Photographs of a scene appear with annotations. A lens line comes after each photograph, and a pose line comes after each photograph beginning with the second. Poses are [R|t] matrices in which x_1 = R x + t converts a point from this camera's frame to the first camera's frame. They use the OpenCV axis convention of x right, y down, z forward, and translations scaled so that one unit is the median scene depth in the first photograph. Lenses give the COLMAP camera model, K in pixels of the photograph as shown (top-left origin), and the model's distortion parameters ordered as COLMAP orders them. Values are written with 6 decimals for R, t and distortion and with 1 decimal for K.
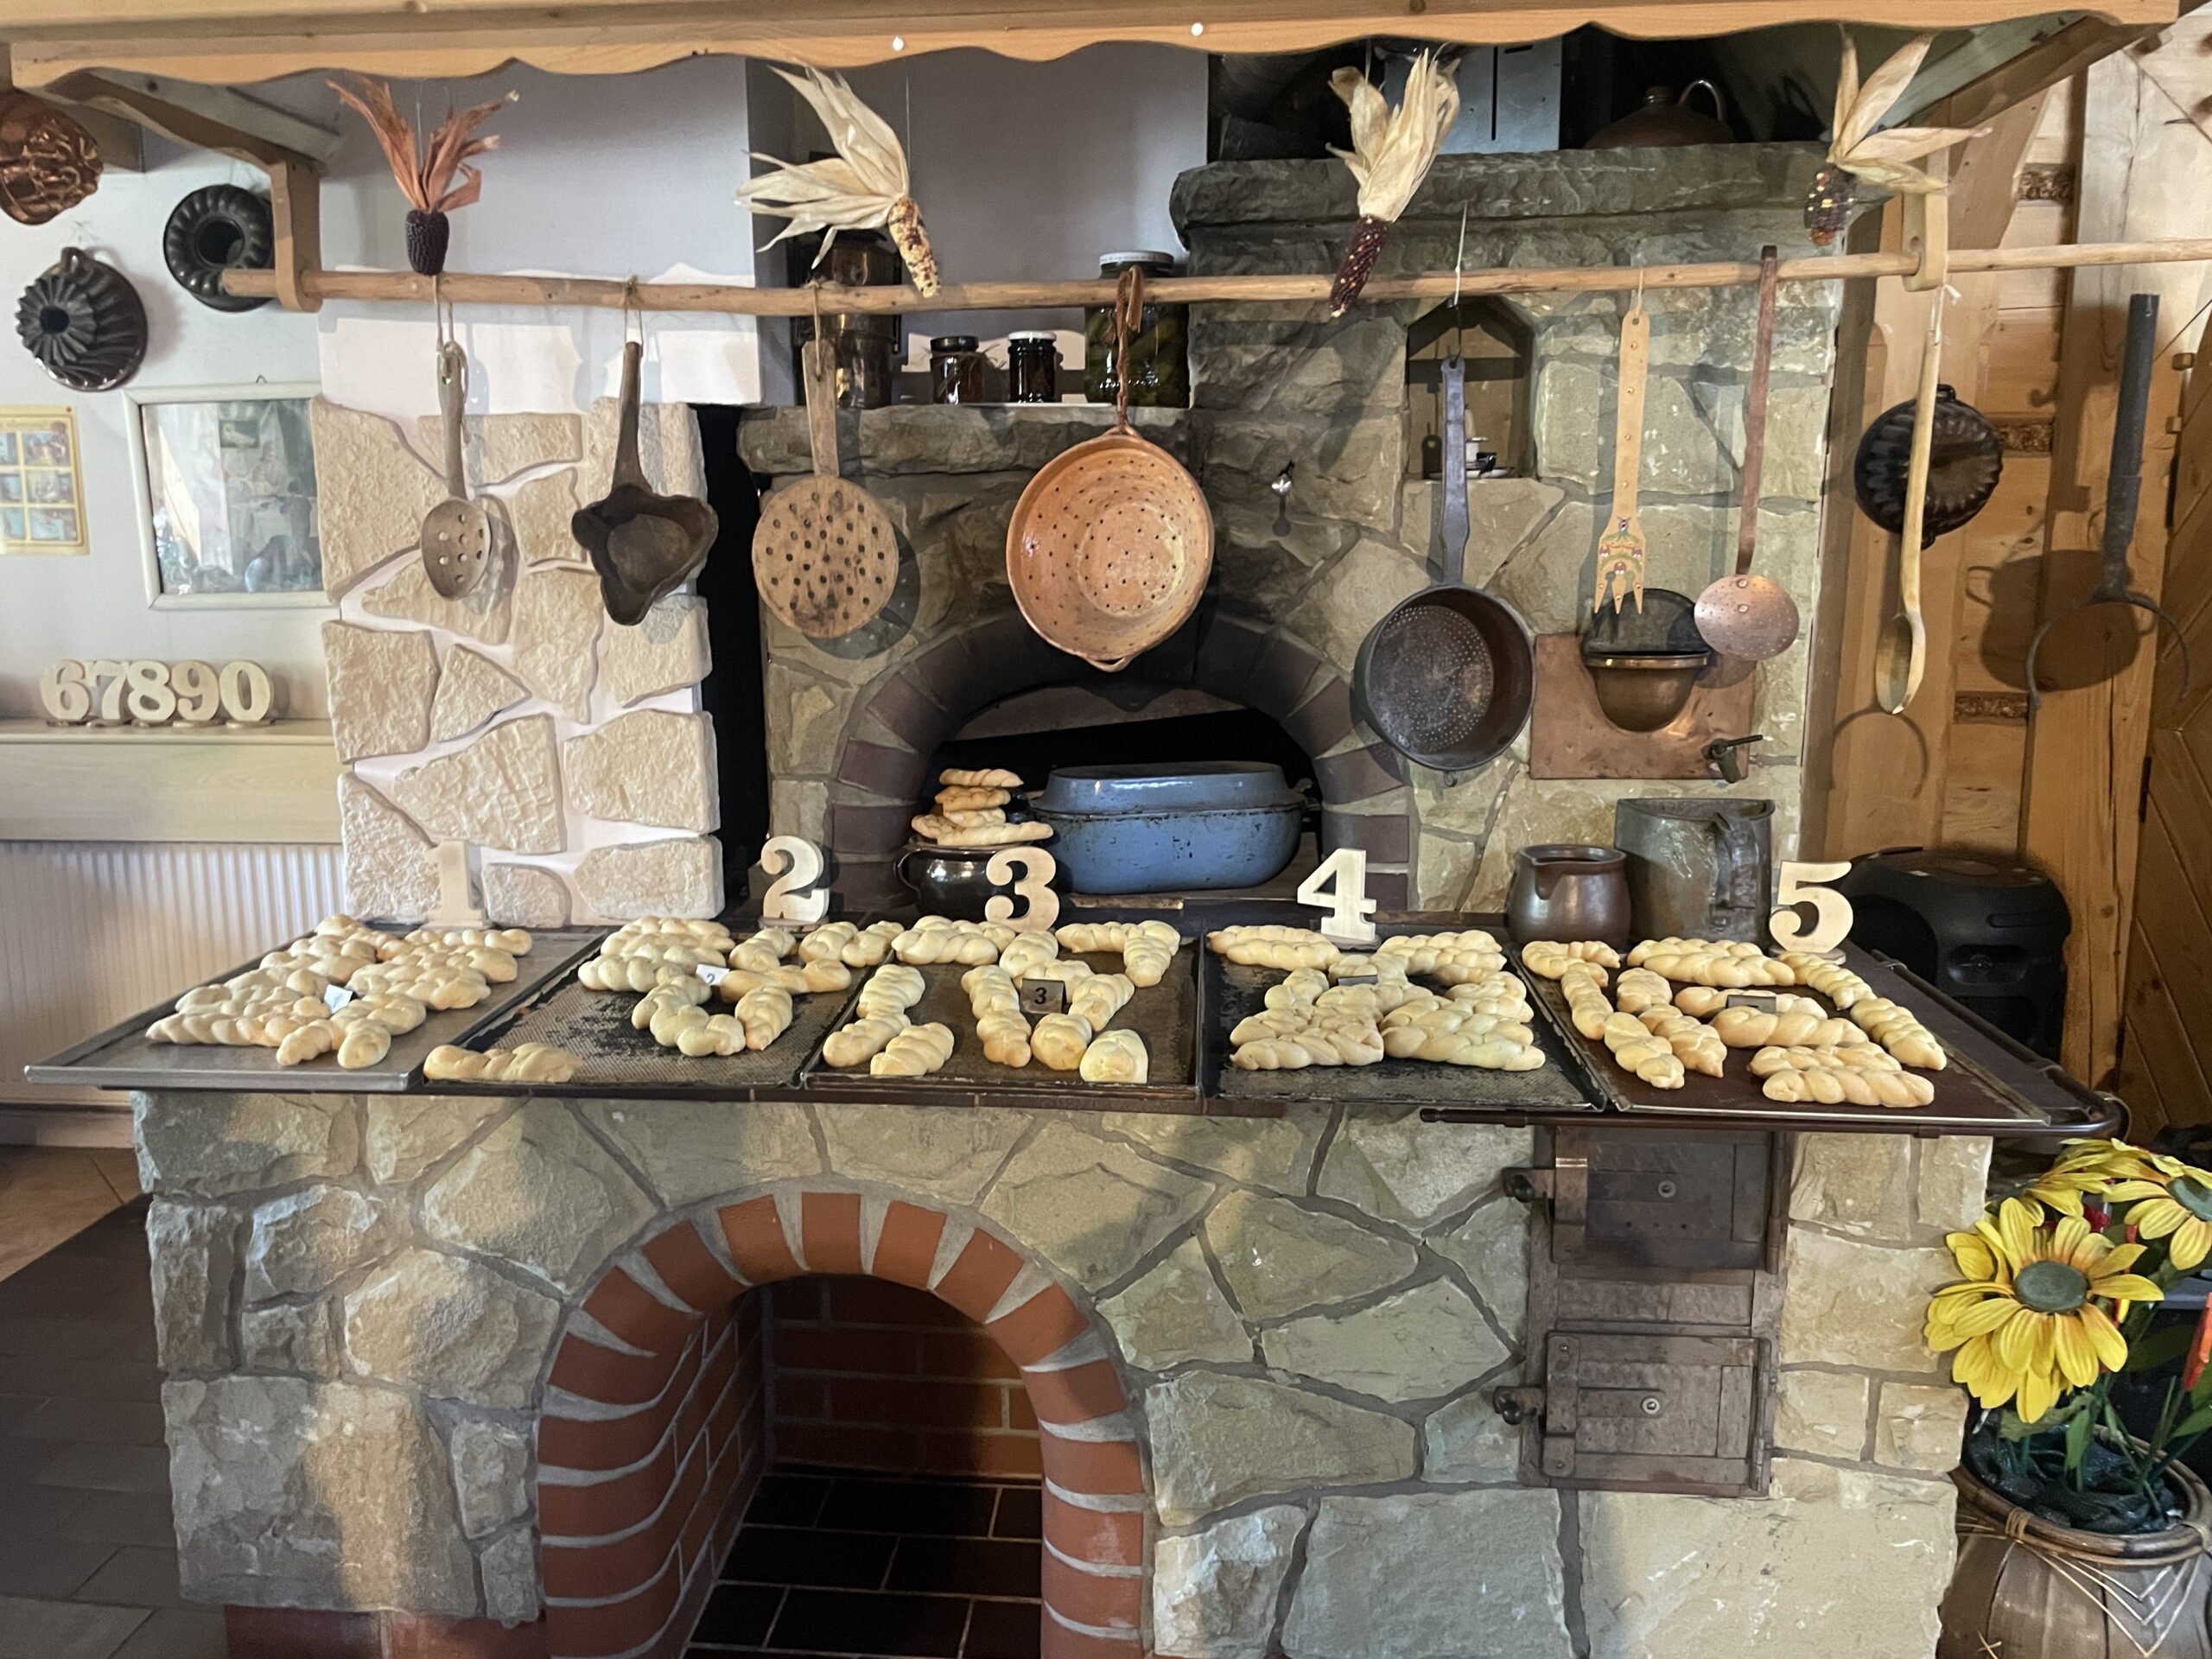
lens RADIAL K [[1692.7, 0, 1107.2], [0, 1692.7, 844.5], [0, 0, 1]] dist [0.077935, -0.104235]
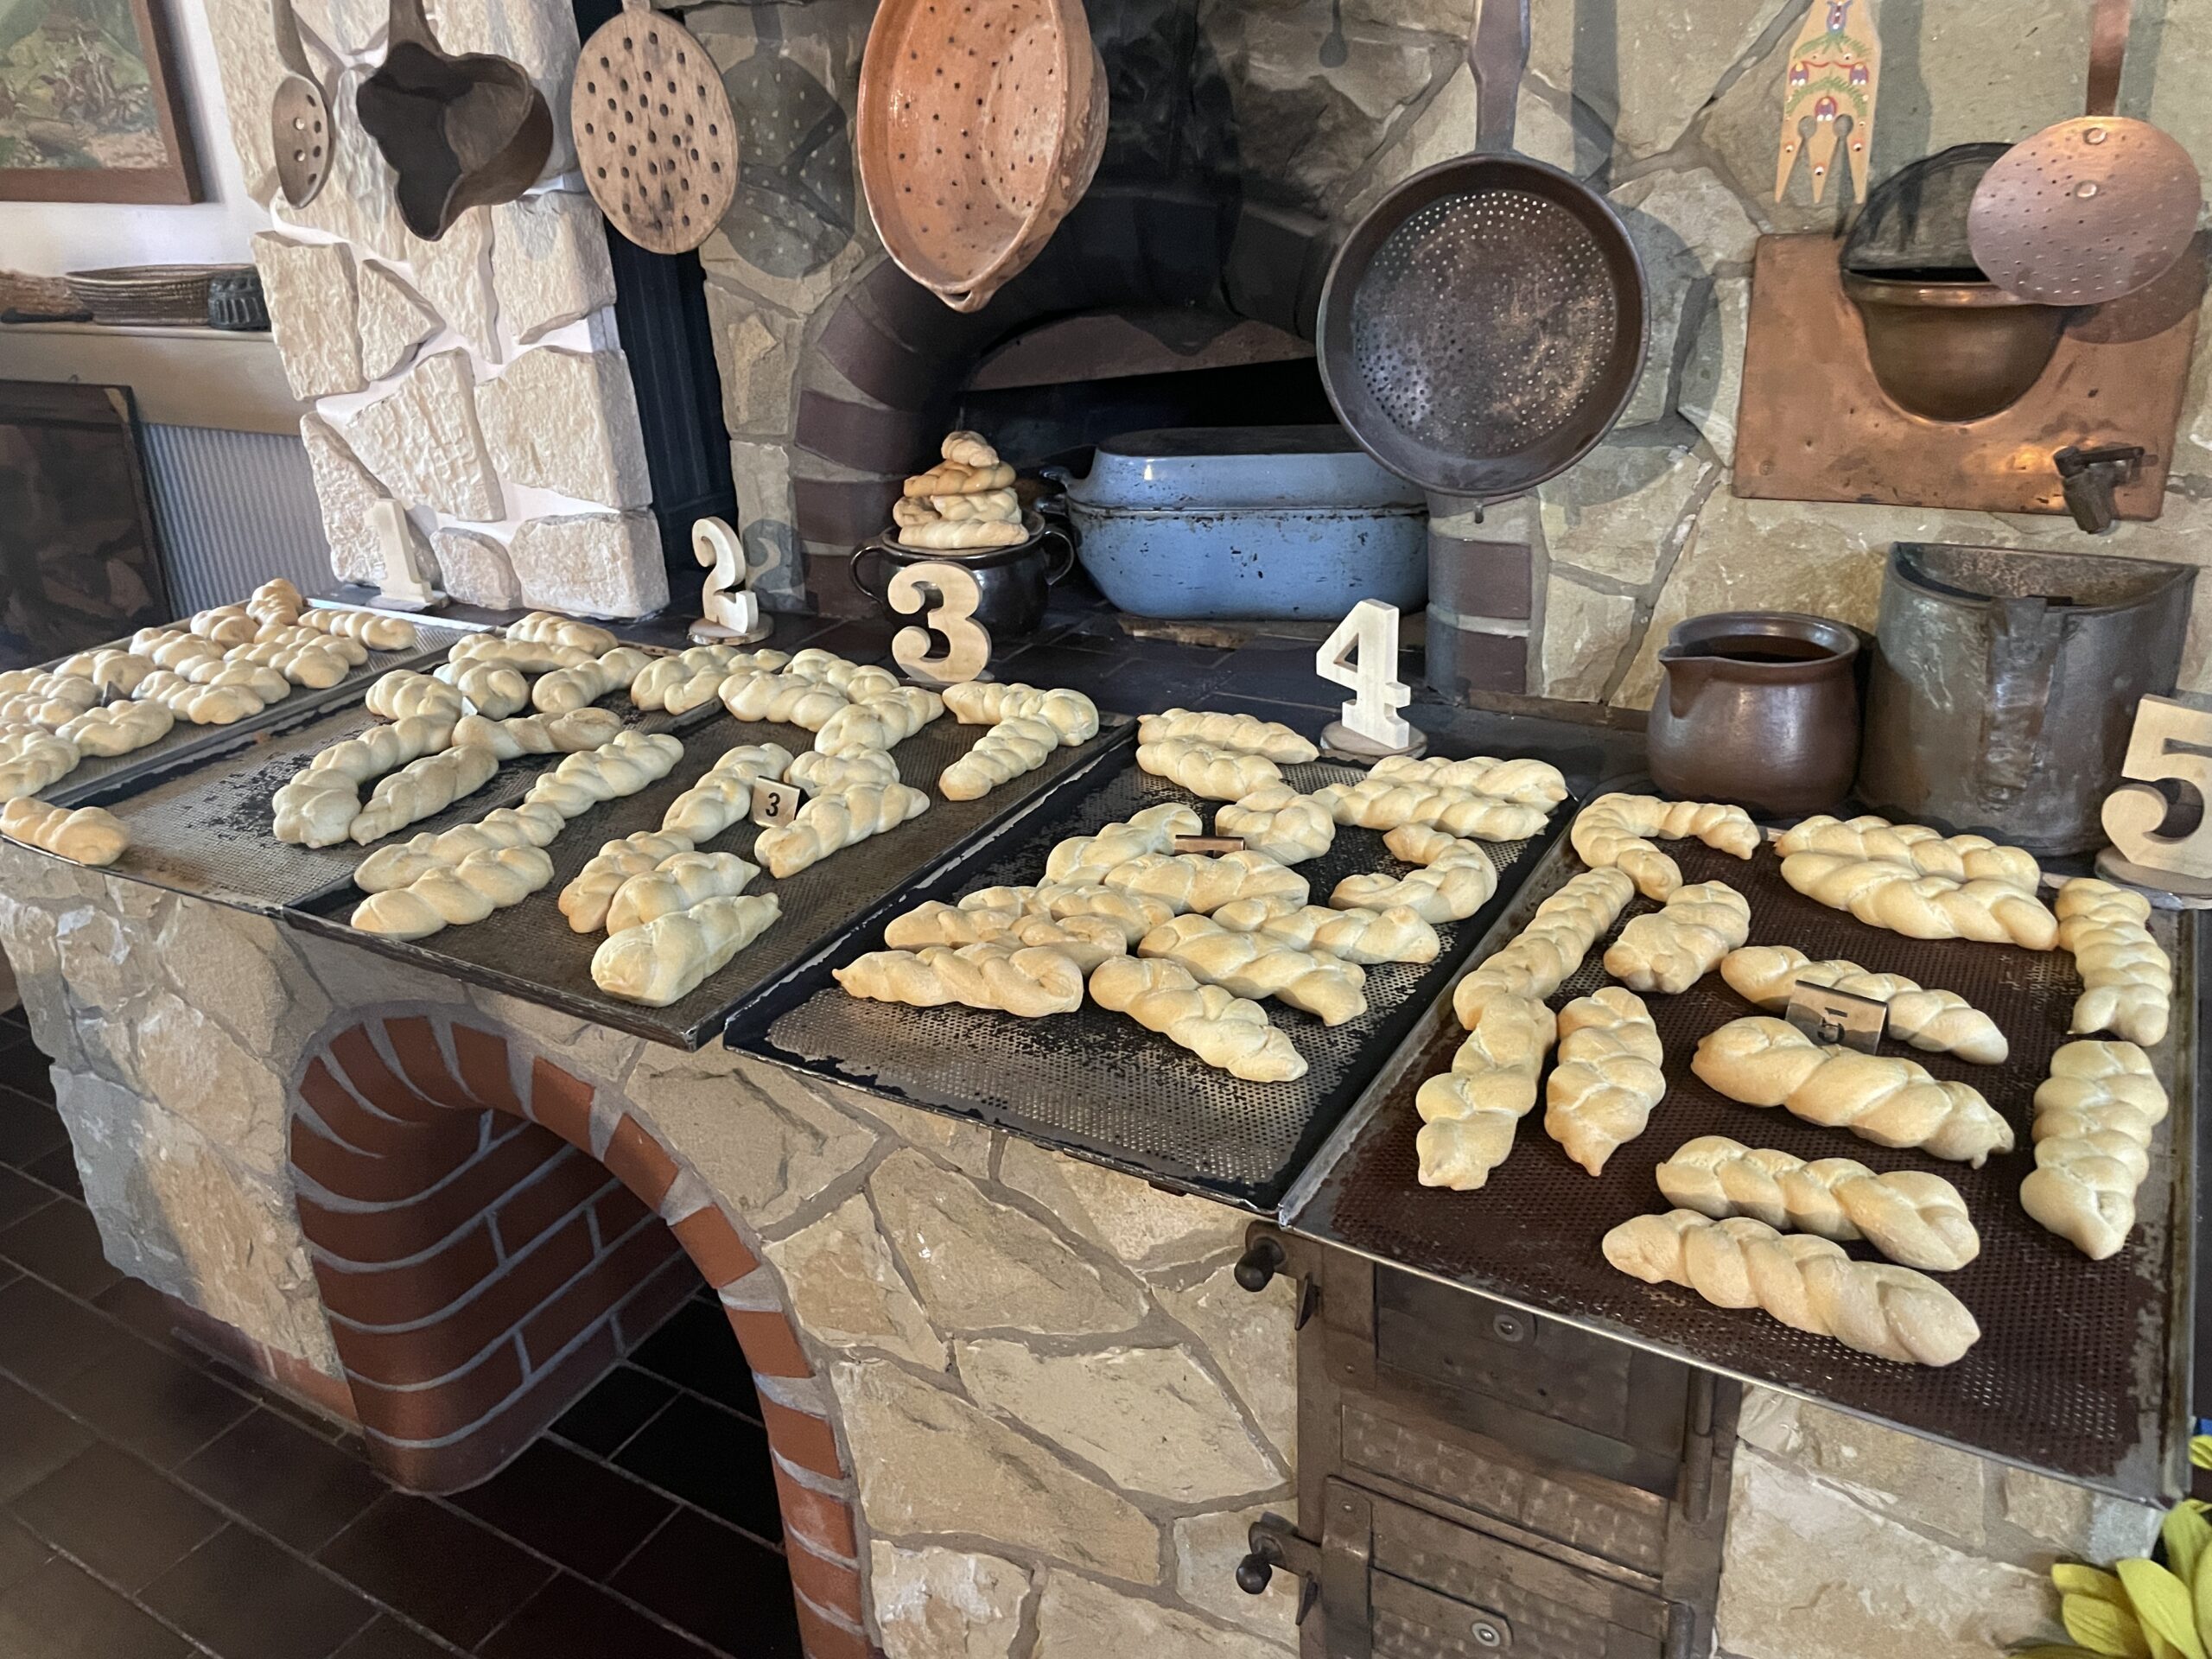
lens RADIAL K [[1692.7, 0, 1090.3], [0, 1692.7, 827.7], [0, 0, 1]] dist [0.077935, -0.104235]
pose [[0.893116, 0.139431, -0.427671, 0.328946], [-0.032341, 0.968191, 0.248115, -0.069311], [0.448662, -0.207764, 0.869216, 0.383617]]
